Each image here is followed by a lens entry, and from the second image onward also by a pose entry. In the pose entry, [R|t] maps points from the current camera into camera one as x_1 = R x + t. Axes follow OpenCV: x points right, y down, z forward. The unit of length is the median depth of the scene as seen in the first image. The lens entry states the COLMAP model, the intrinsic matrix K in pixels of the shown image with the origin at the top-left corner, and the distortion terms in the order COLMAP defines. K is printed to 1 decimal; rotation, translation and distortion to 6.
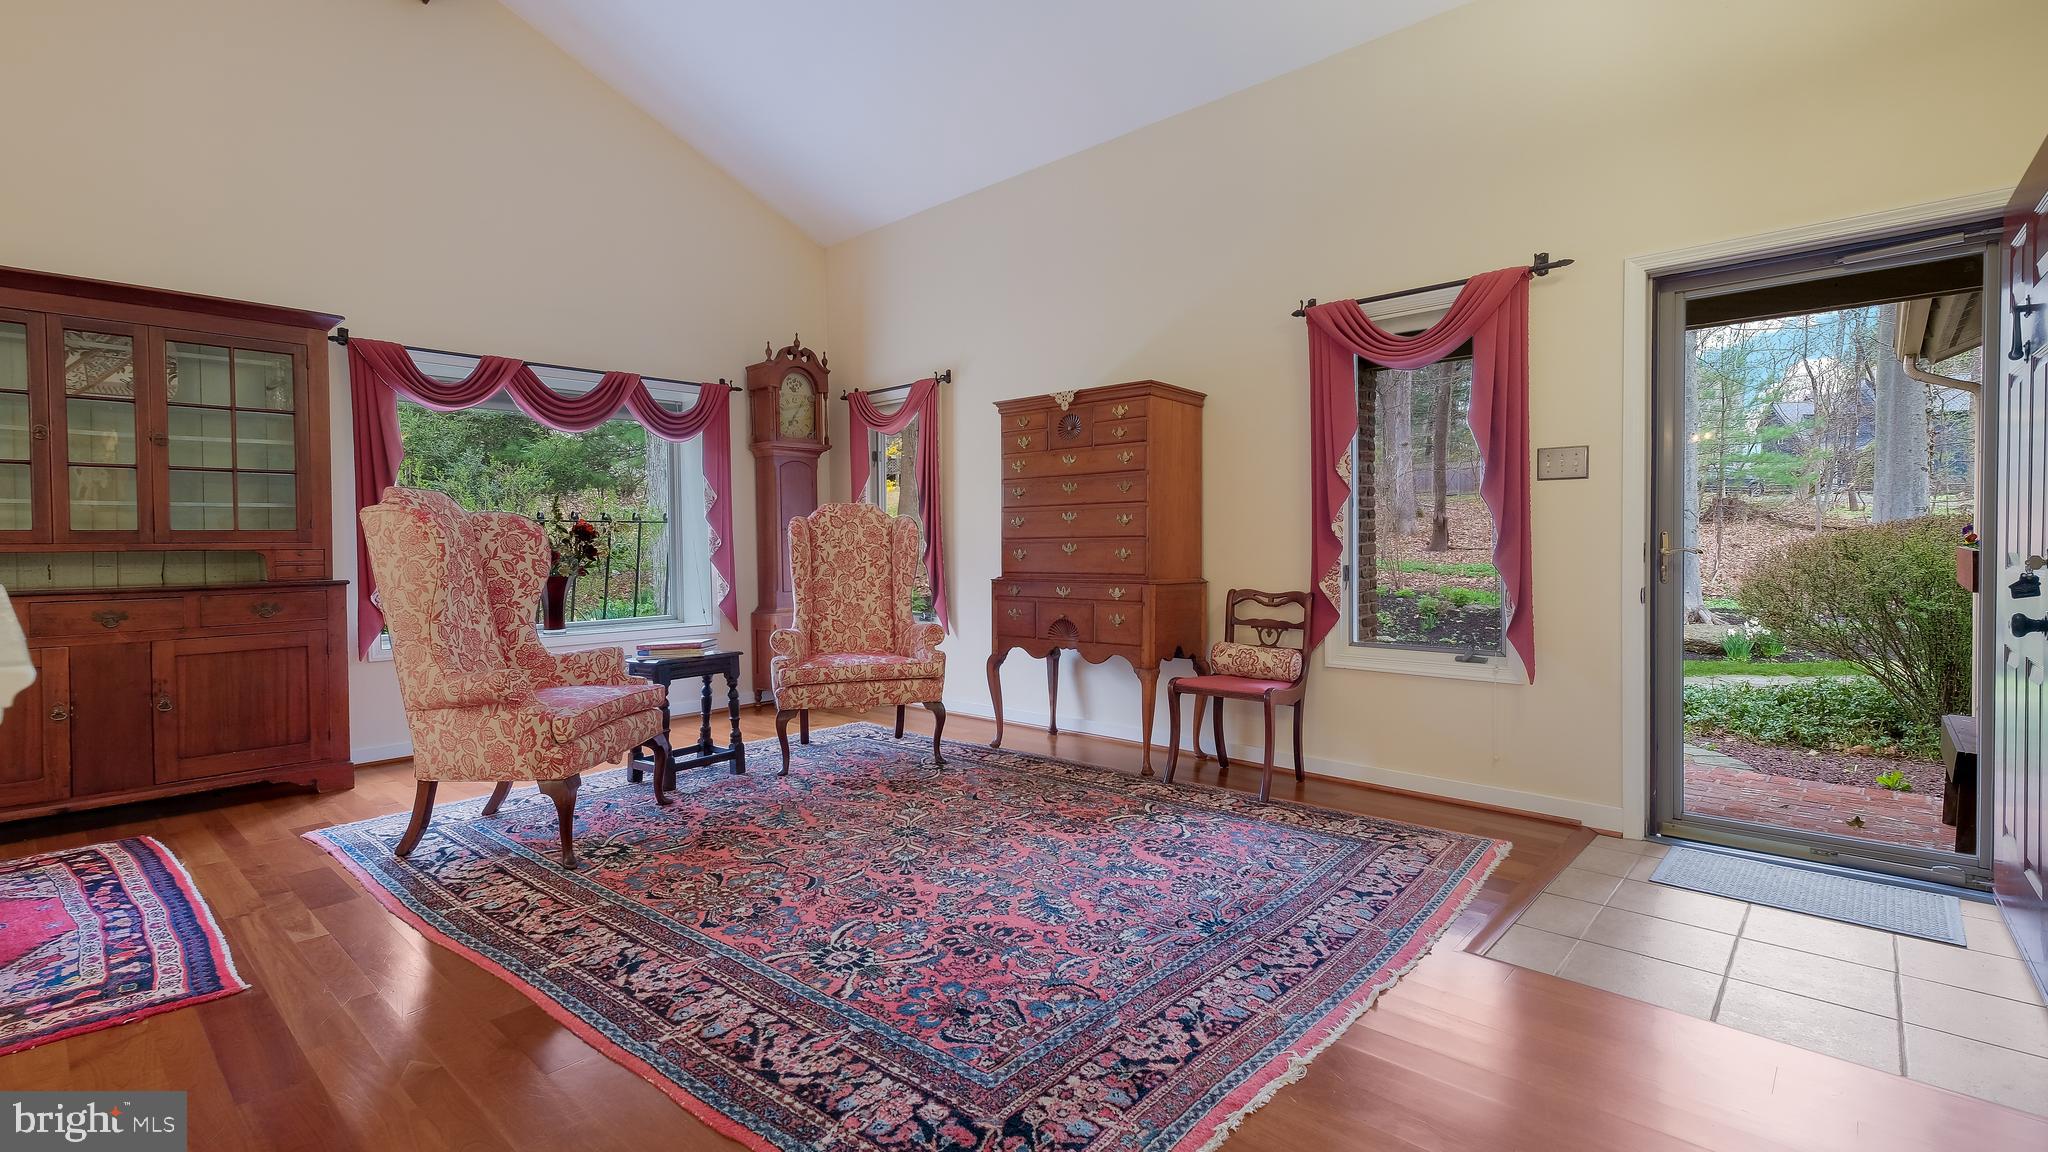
lens RADIAL K [[930.4, 0, 1012.6], [0, 930.4, 574.0], [0, 0, 1]] dist [0.011079, -0.000728]
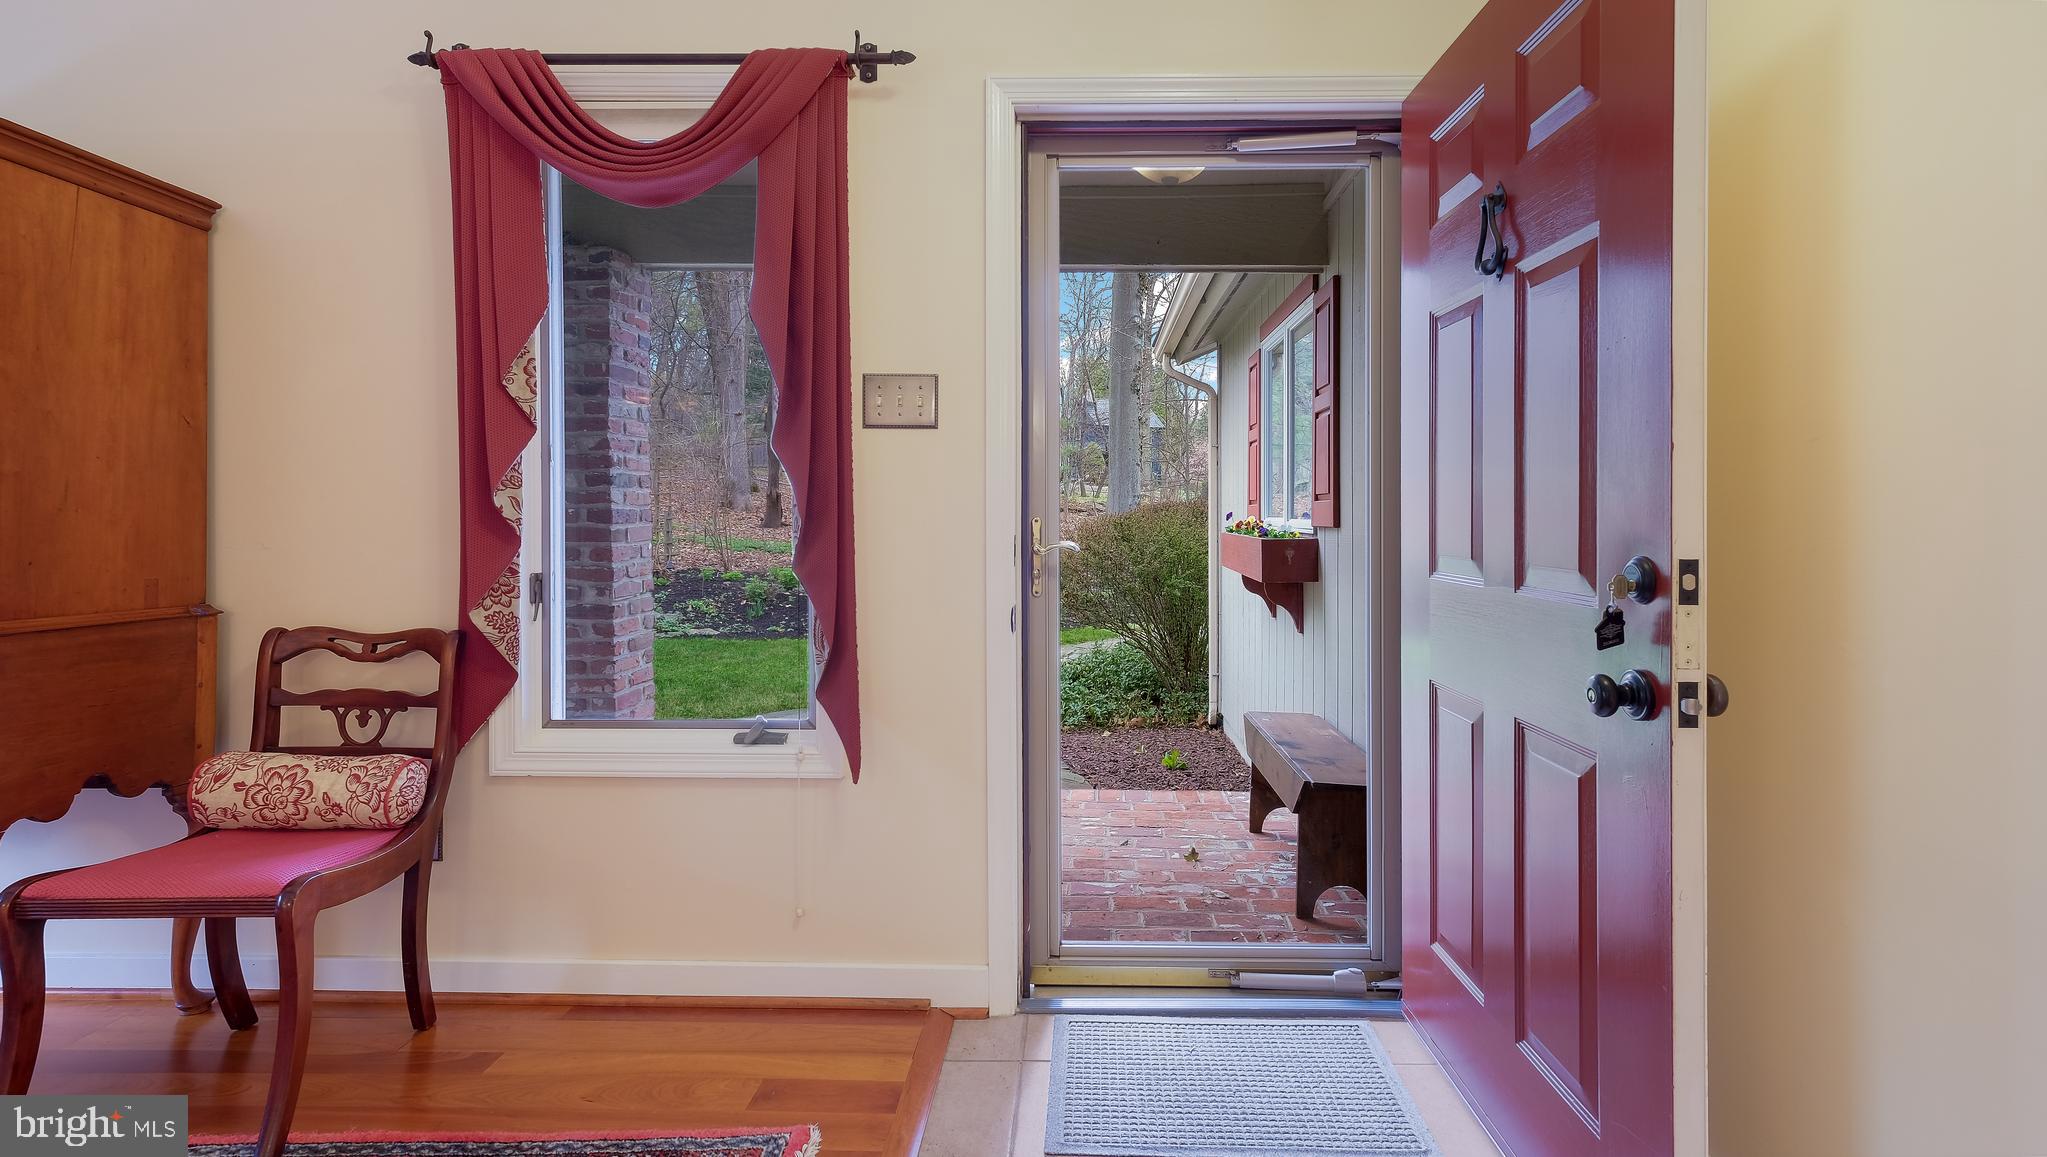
lens RADIAL K [[945.6, 0, 1075.7], [0, 945.6, 519.9], [0, 0, 1]] dist [0.012571, 0.000379]
pose [[0.743676, 0.008839, 0.668482, 0.245391], [0.011553, 0.999593, -0.026070, -0.023358], [-0.668440, 0.027111, 0.743272, 0.436697]]
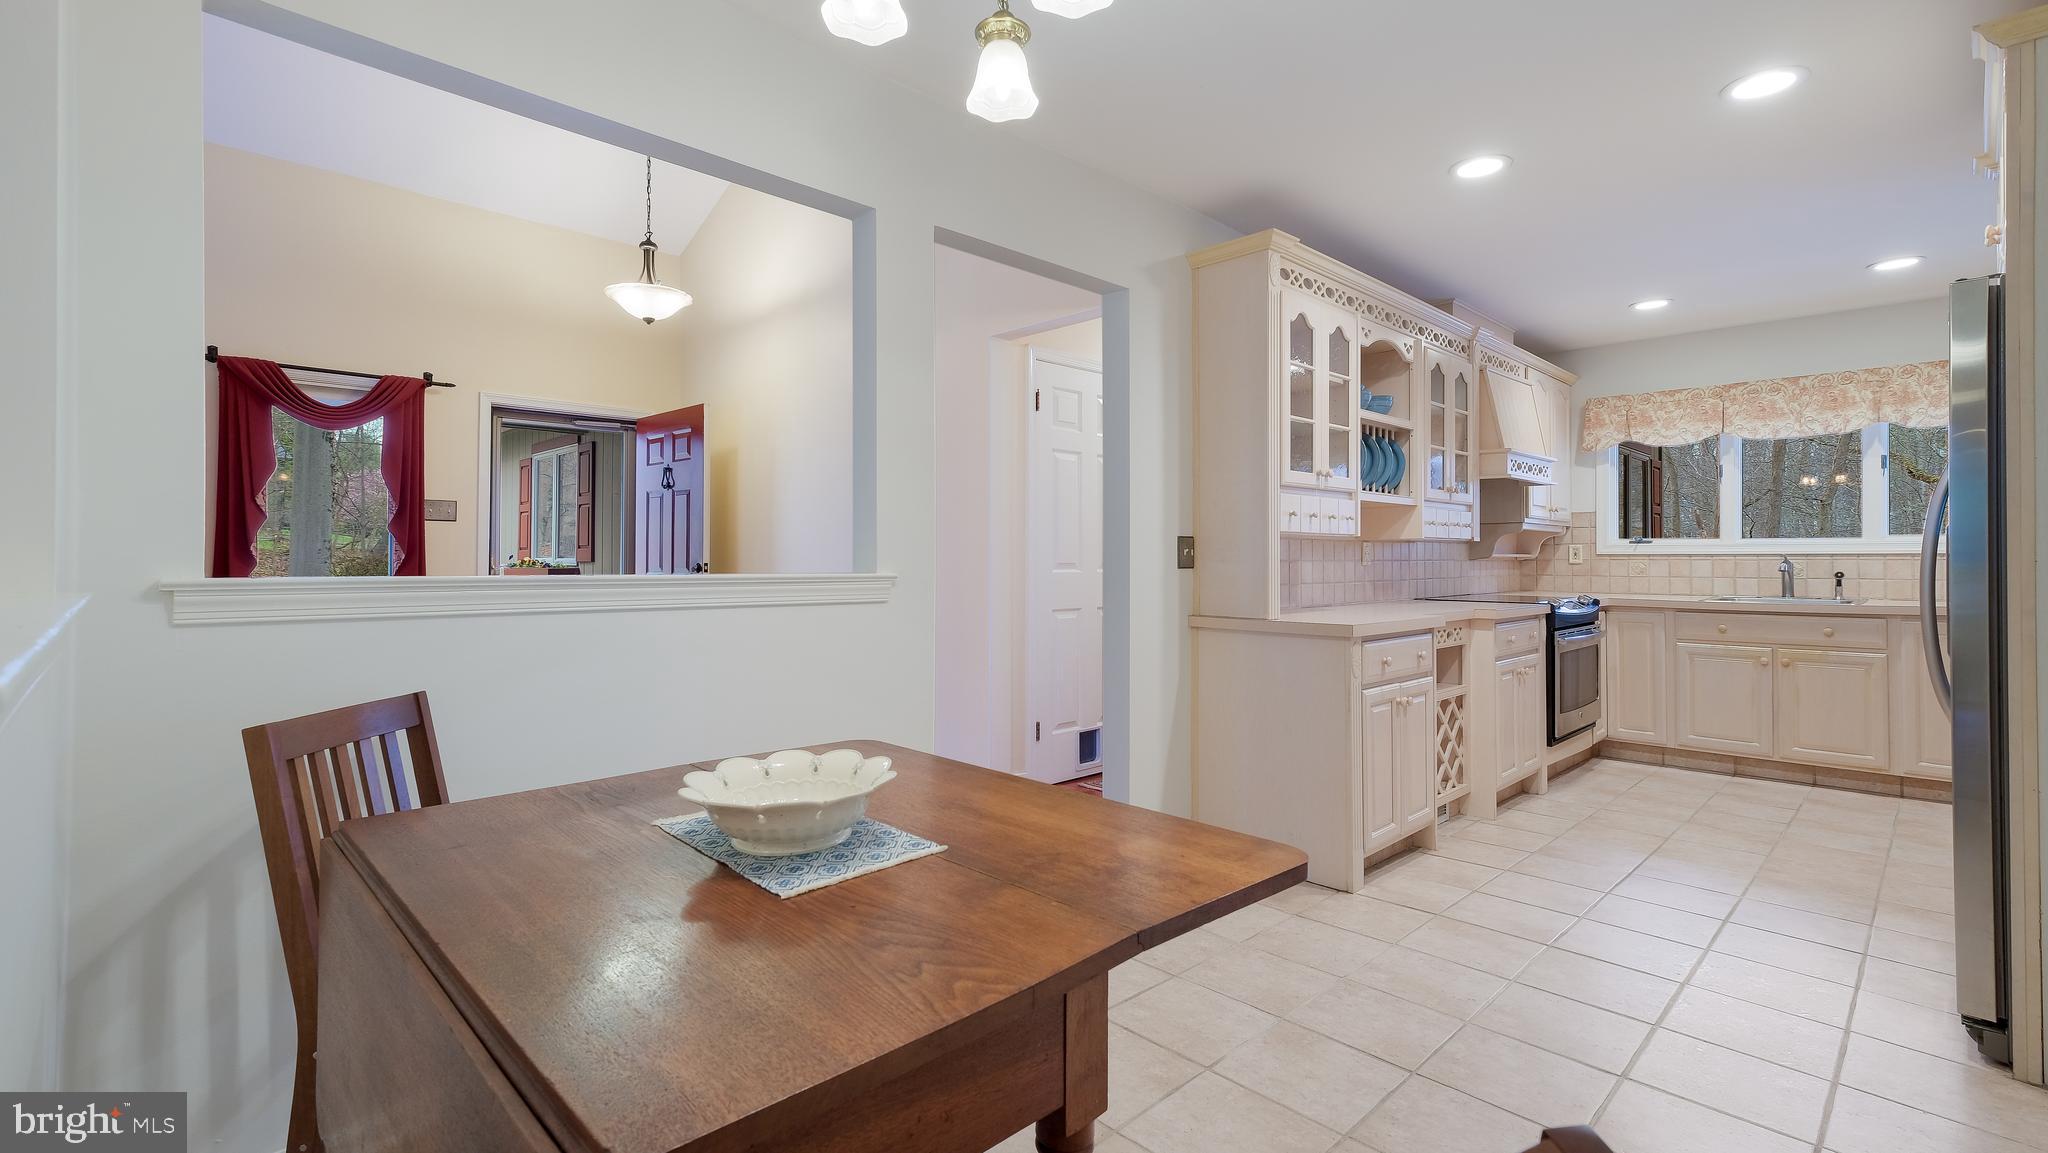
lens RADIAL K [[896.8, 0, 1020.1], [0, 896.8, 545.9], [0, 0, 1]] dist [0.011305, 0.000613]
pose [[0.050223, 0.026655, 0.998382, -0.784230], [0.033530, 0.999035, -0.028360, 0.013861], [-0.998175, 0.034900, 0.049281, -0.028641]]
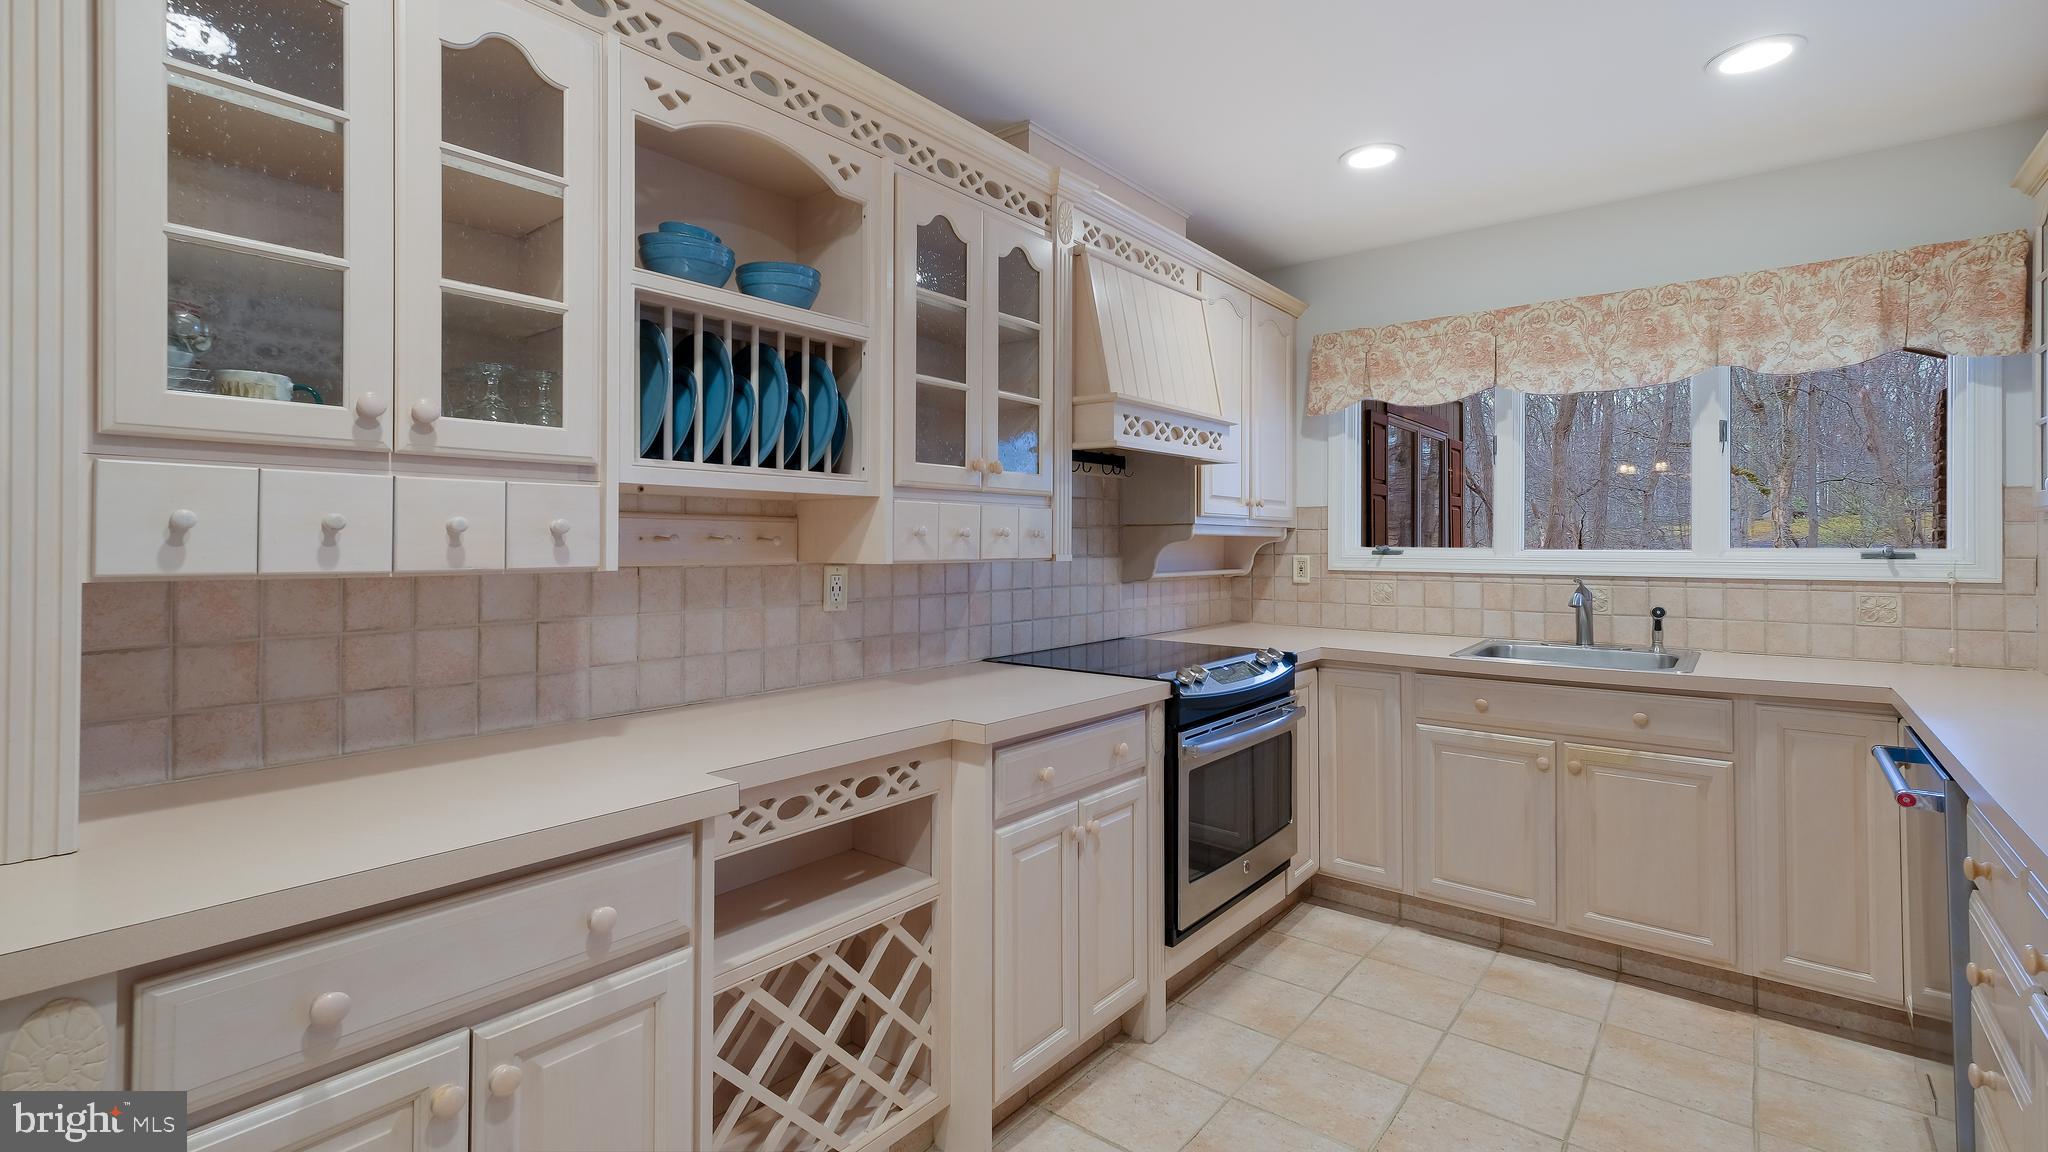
lens RADIAL K [[905.0, 0, 1007.8], [0, 905.0, 532.4], [0, 0, 1]] dist [0.009538, 0.000218]
pose [[-0.063077, 0.024996, 0.997696, -0.223222], [0.034257, 0.999151, -0.022866, -0.013364], [-0.997421, 0.032736, -0.063880, -0.490114]]
